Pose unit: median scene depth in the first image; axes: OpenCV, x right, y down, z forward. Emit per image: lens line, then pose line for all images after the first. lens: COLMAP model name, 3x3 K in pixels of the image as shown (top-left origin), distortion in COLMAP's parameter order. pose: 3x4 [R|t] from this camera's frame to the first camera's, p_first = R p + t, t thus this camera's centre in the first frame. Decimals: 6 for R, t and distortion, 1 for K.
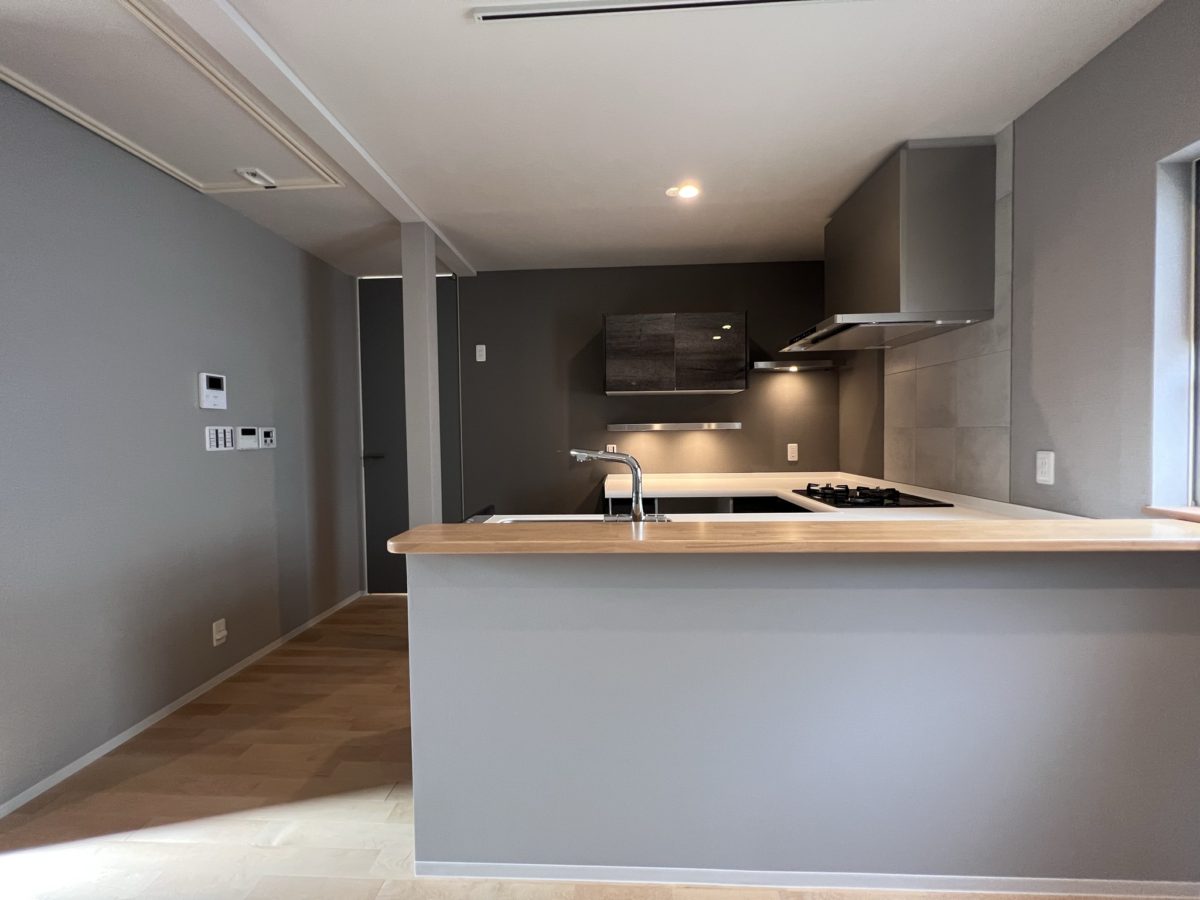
lens RADIAL K [[478.8, 0, 598.9], [0, 478.8, 445.8], [0, 0, 1]] dist [-0.003618, 0.000330]
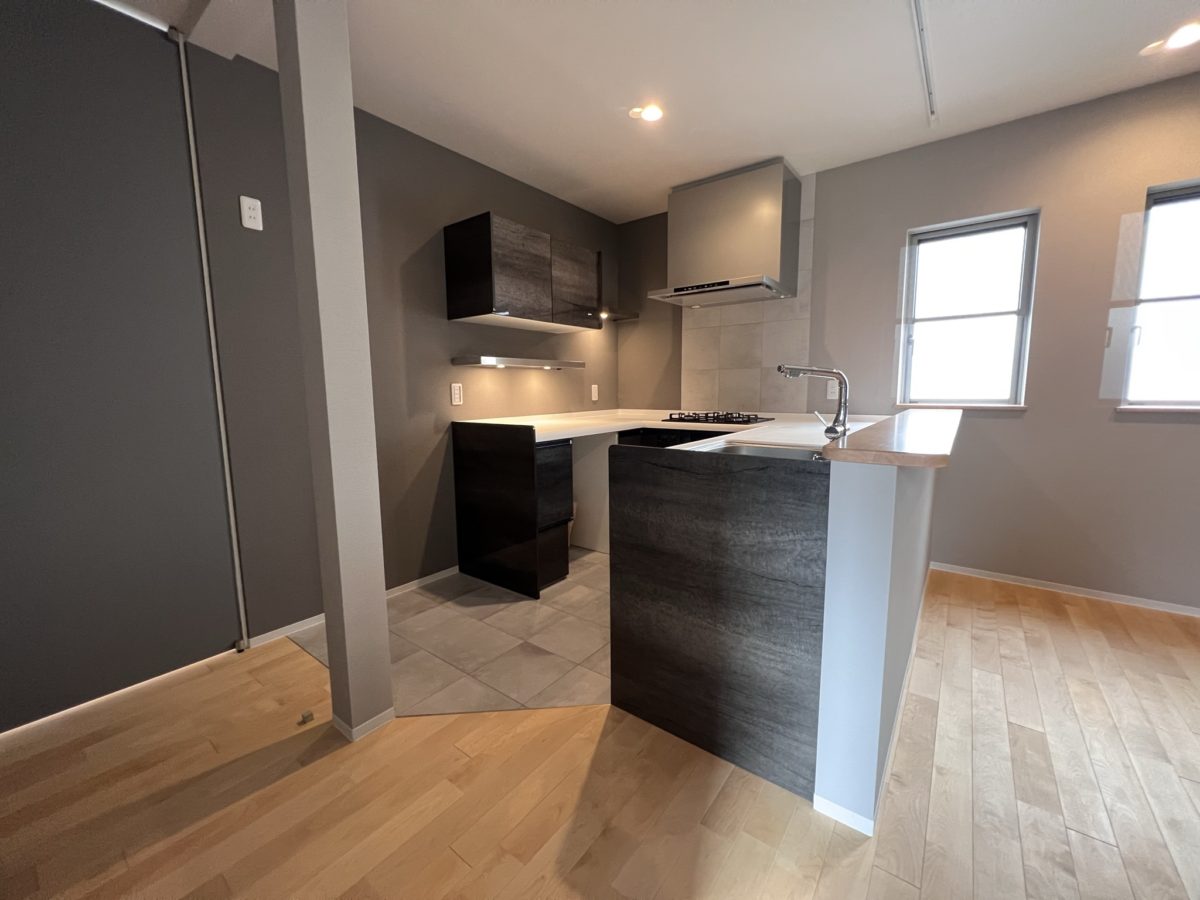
lens RADIAL K [[478.8, 0, 598.9], [0, 478.8, 445.8], [0, 0, 1]] dist [-0.003618, 0.000330]
pose [[0.571085, -0.091056, 0.815825, -0.589505], [0.026313, 0.995349, 0.092674, 0.039324], [-0.820469, -0.031458, 0.570824, 0.416073]]
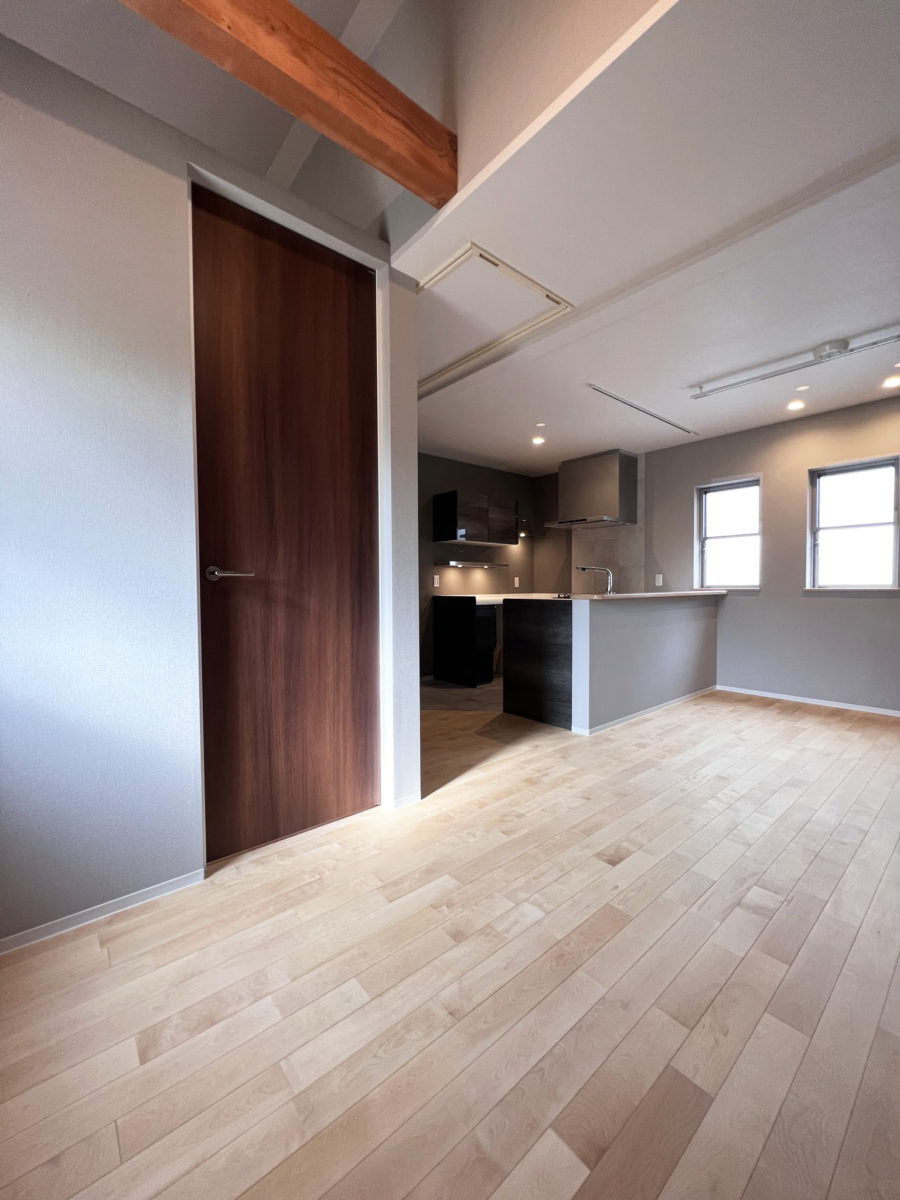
lens RADIAL K [[478.8, 0, 453.3], [0, 478.8, 599.2], [0, 0, 1]] dist [-0.003618, 0.000330]
pose [[0.727827, -0.009273, 0.685698, -1.133785], [0.014653, 0.999891, -0.002032, 0.089269], [-0.685604, 0.011526, 0.727884, -0.137566]]
